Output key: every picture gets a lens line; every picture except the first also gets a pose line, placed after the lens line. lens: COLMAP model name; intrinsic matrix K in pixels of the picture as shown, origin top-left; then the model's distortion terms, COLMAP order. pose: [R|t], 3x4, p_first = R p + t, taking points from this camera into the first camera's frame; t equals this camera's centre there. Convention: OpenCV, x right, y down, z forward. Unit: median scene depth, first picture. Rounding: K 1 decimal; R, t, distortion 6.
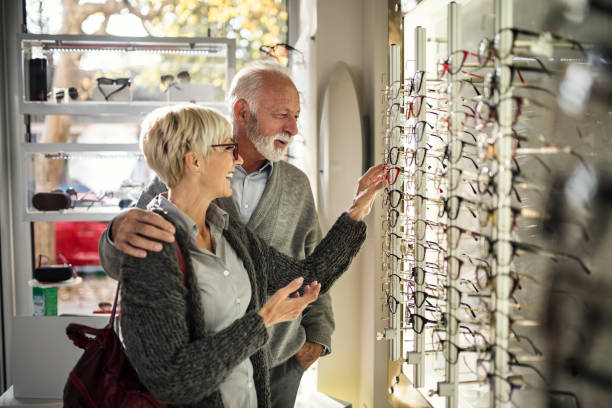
lens RADIAL K [[563.3, 0, 306.0], [0, 563.3, 204.0], [0, 0, 1]] dist [-0.091133, 0.157950]
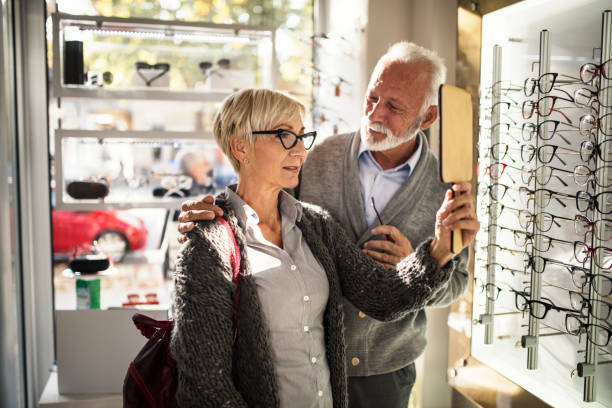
lens RADIAL K [[563.3, 0, 306.0], [0, 563.3, 204.0], [0, 0, 1]] dist [-0.091133, 0.157950]
pose [[0.992758, 0.003793, 0.120073, -0.206324], [-0.006618, 0.999710, 0.023143, -0.005467], [-0.119951, -0.023770, 0.992495, 0.000238]]
